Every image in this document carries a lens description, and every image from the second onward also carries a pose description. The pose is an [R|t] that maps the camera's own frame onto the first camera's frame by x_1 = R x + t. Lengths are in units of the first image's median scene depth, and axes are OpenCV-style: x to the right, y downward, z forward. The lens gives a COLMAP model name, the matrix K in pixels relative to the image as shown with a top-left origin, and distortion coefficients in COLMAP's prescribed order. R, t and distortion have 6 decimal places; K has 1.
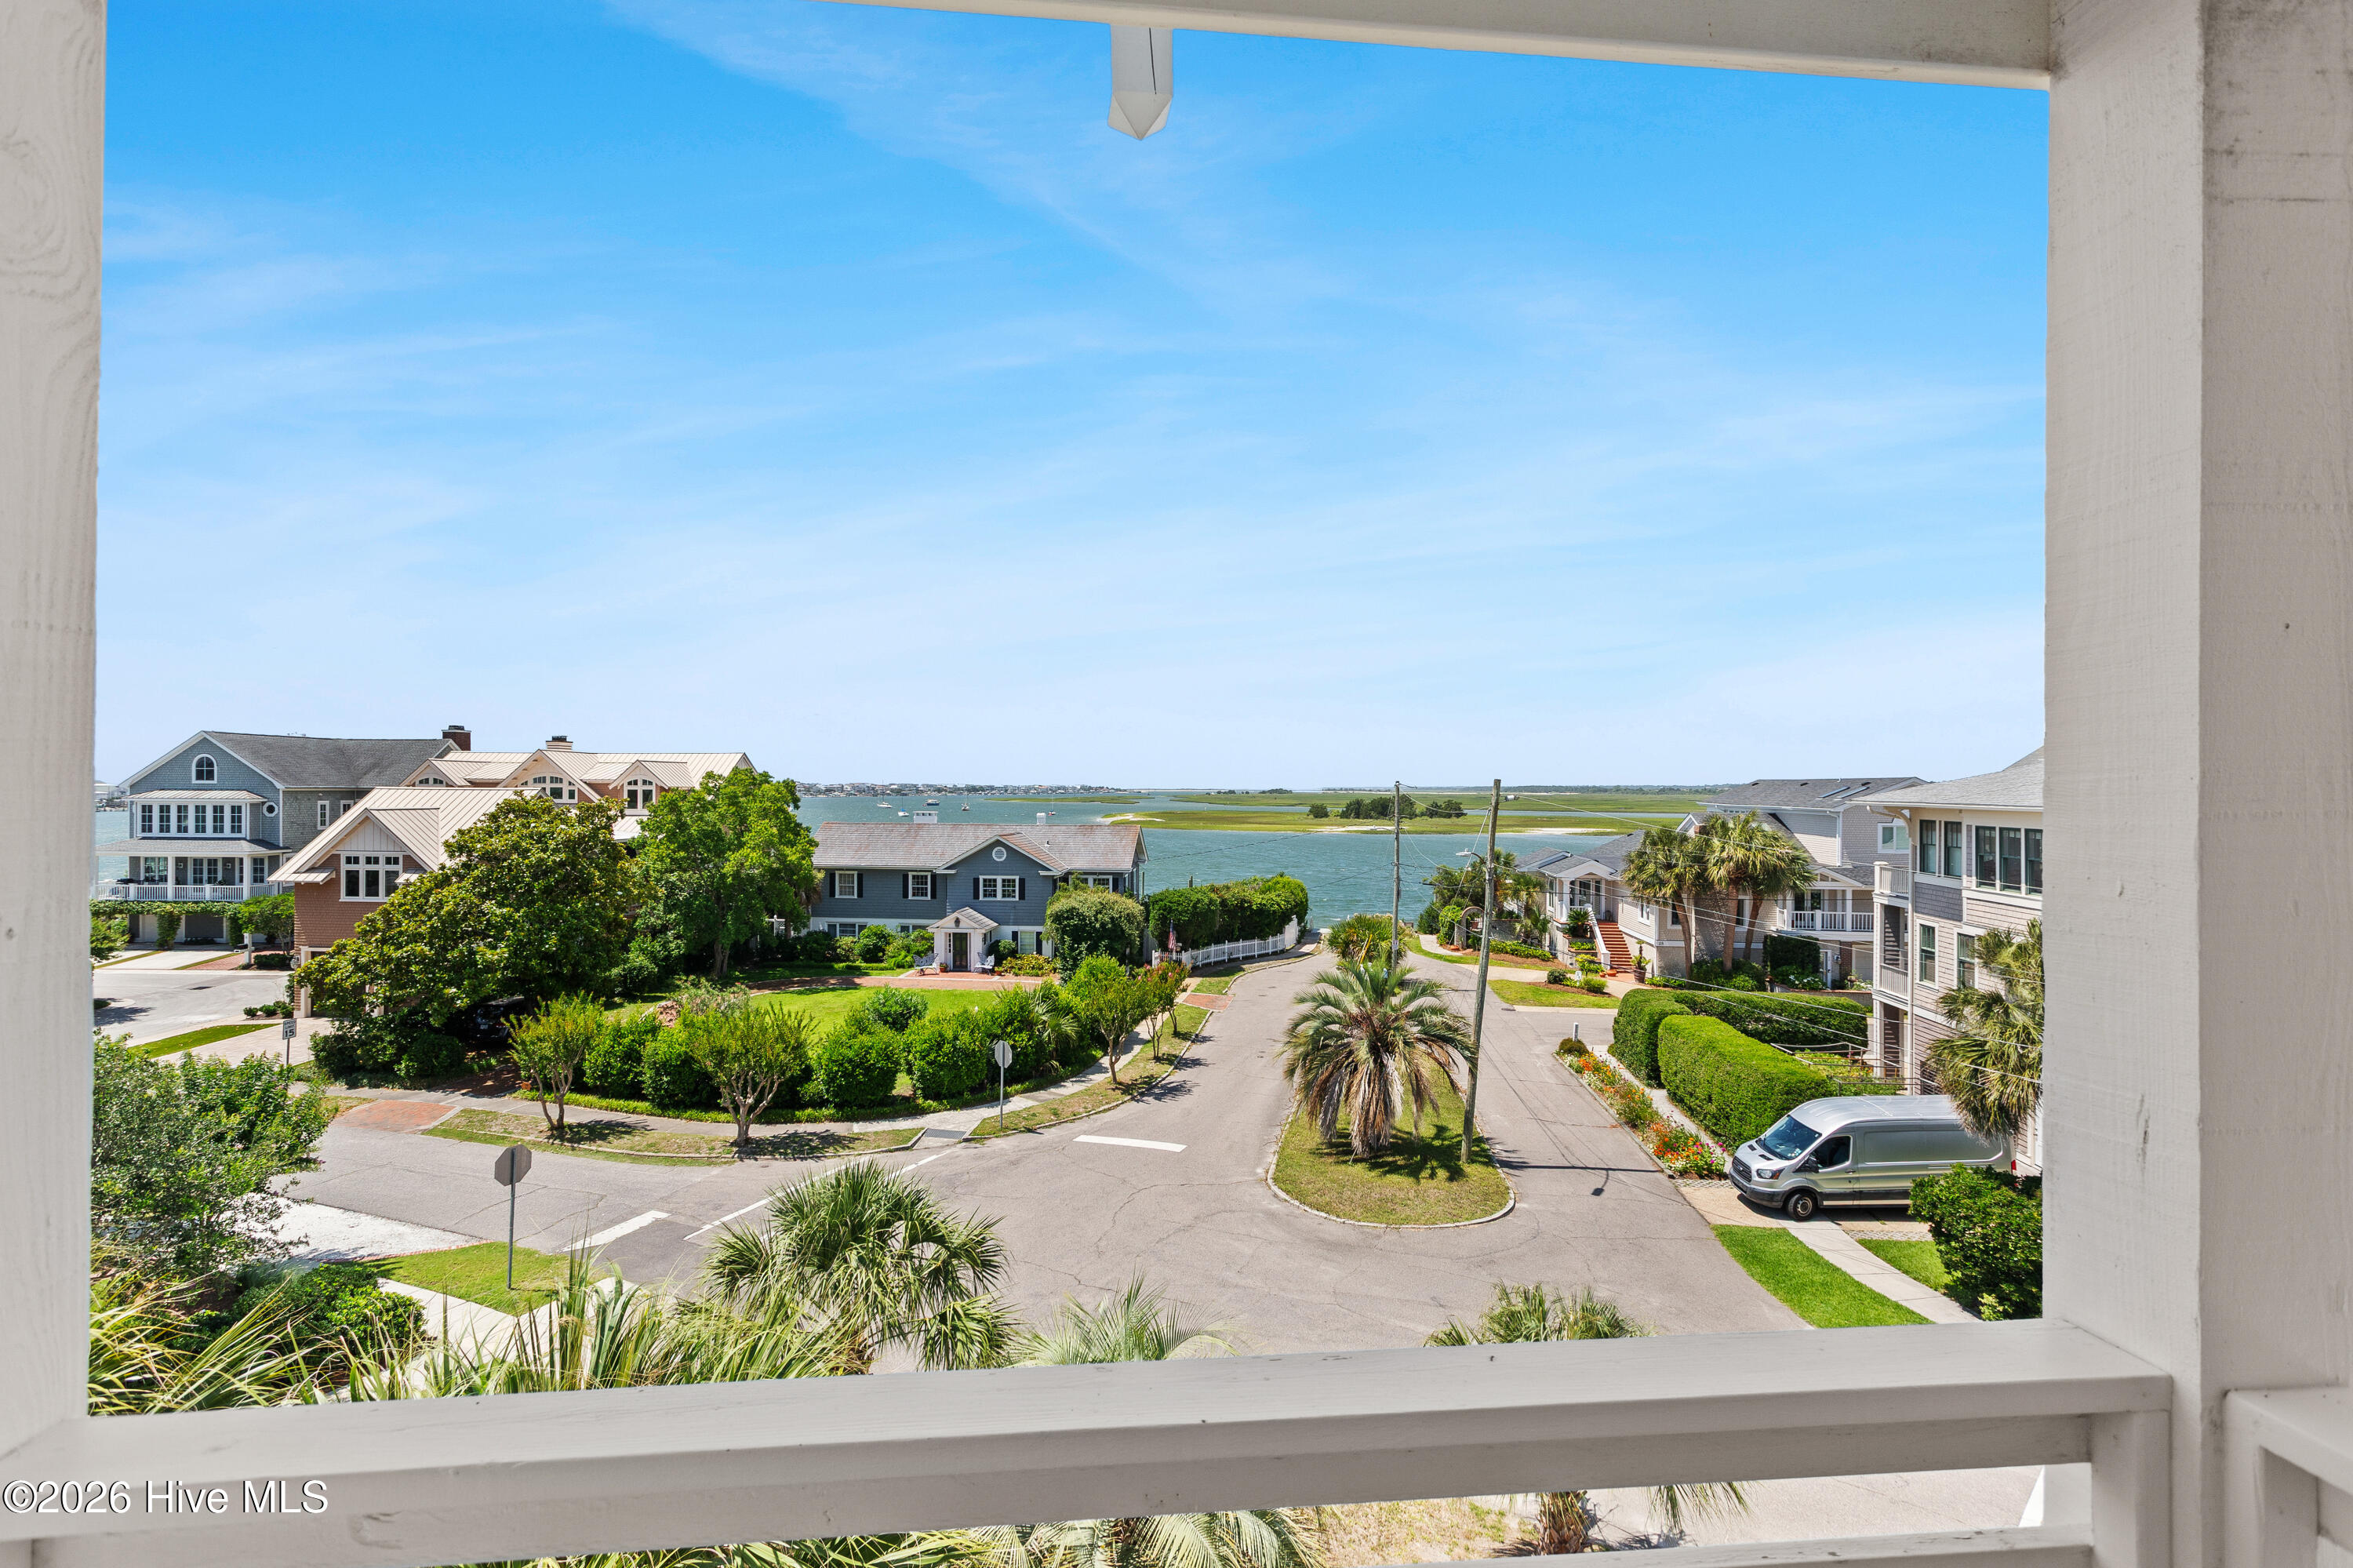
lens RADIAL K [[1145.5, 0, 1174.9], [0, 1145.5, 770.6], [0, 0, 1]] dist [0.002767, 0.003589]
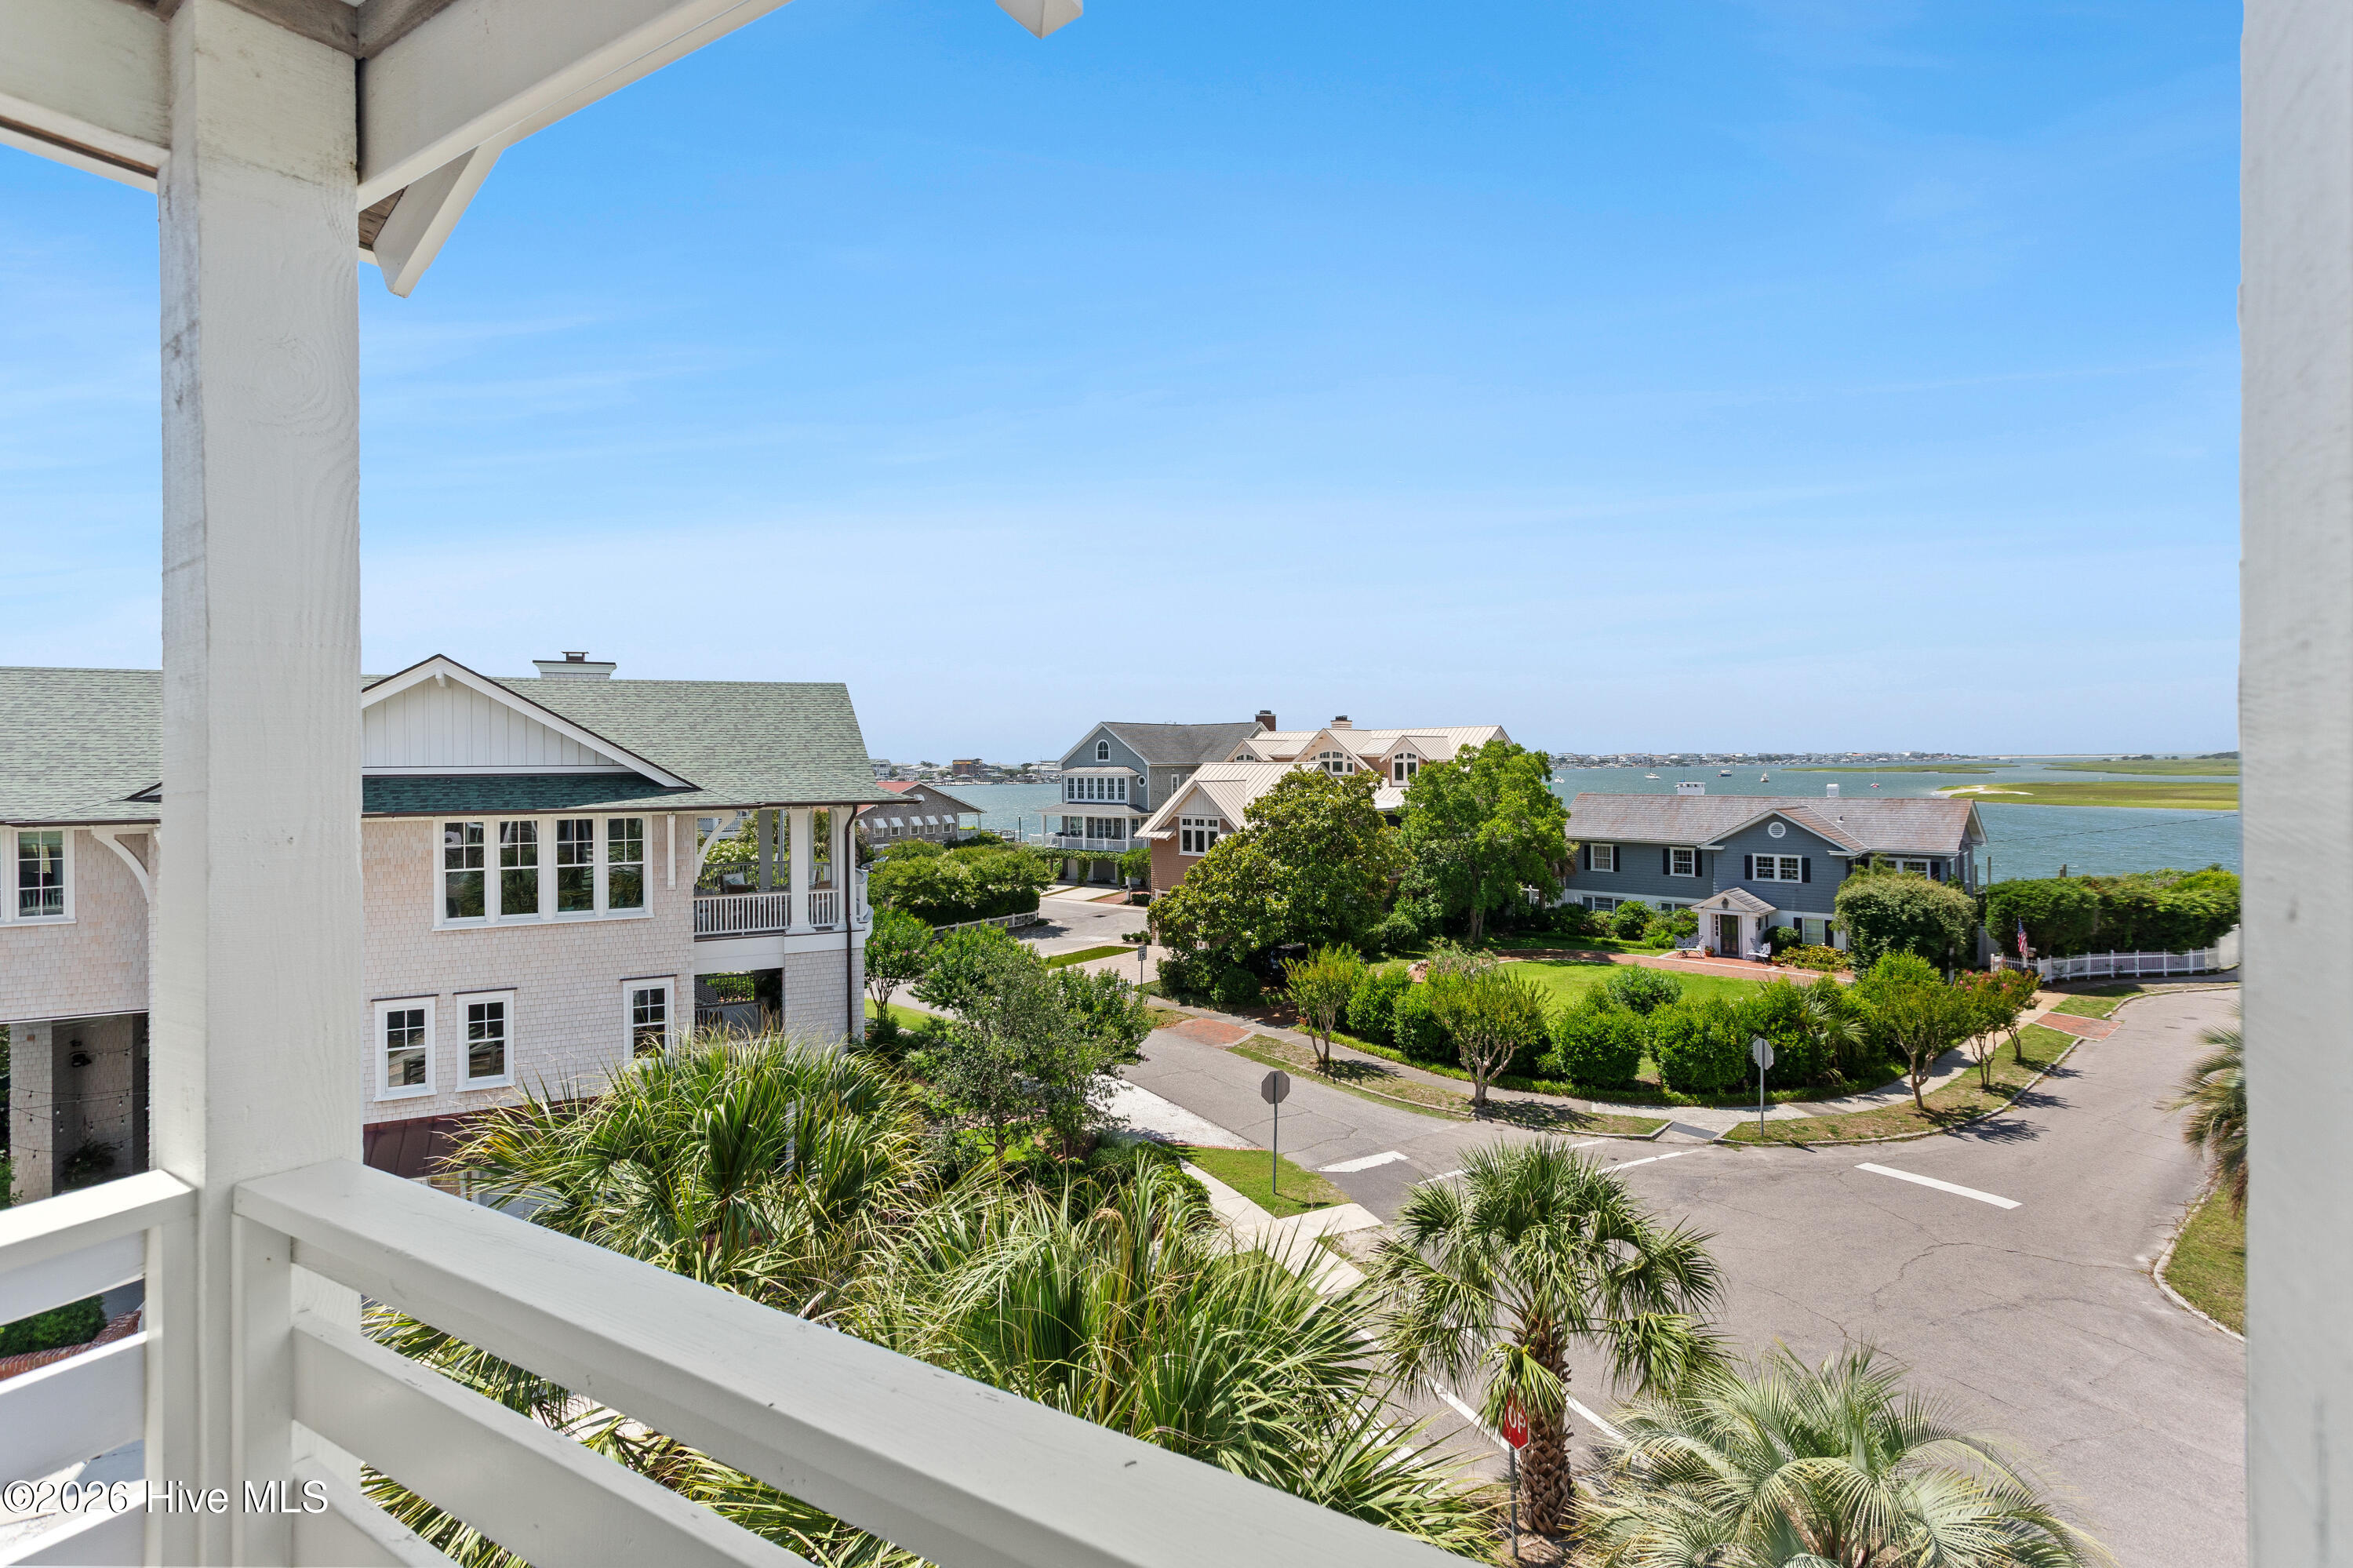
lens RADIAL K [[1145.5, 0, 1196.5], [0, 1145.5, 746.1], [0, 0, 1]] dist [0.002767, 0.003589]
pose [[0.791849, -0.021240, -0.610348, 0.043275], [0.022999, 0.999723, -0.004953, 0.002228], [0.610284, -0.010115, 0.792118, 0.023528]]
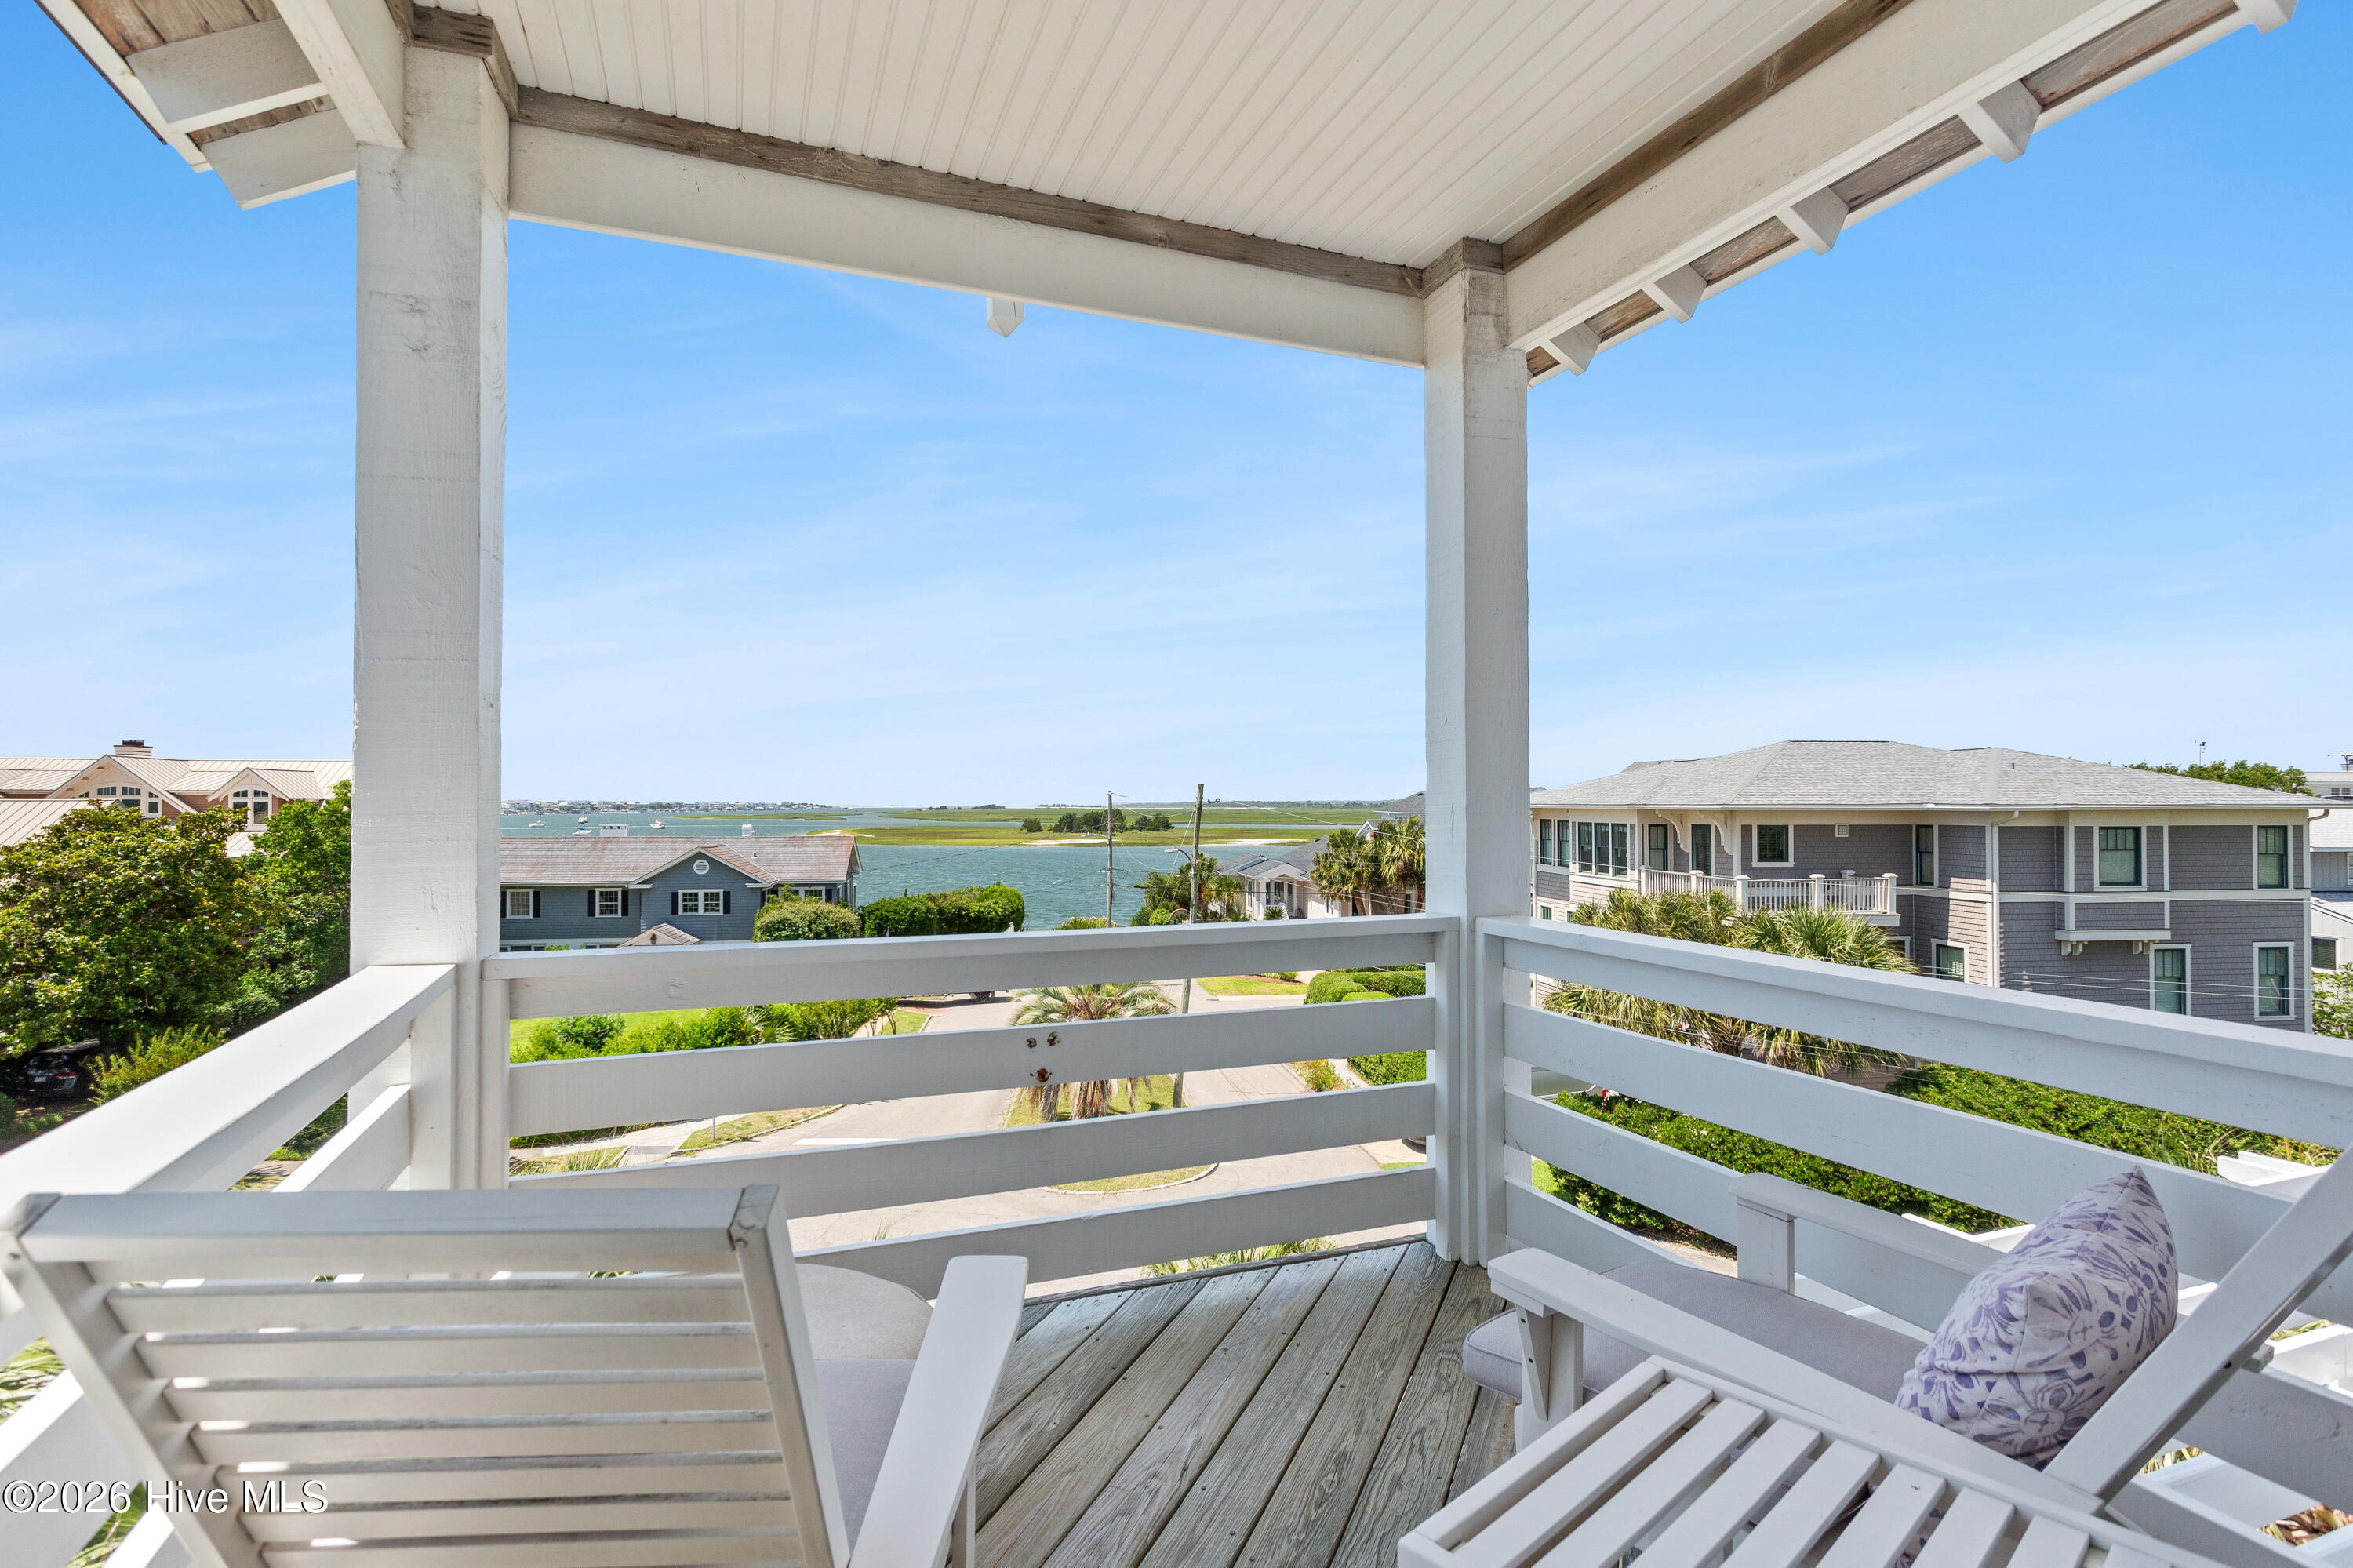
lens RADIAL K [[1145.5, 0, 1238.1], [0, 1145.5, 757.1], [0, 0, 1]] dist [0.002767, 0.003589]
pose [[0.953718, 0.002726, 0.300690, -0.016684], [0.006256, 0.999563, -0.028906, 0.014343], [-0.300637, 0.029450, 0.953284, -0.064264]]
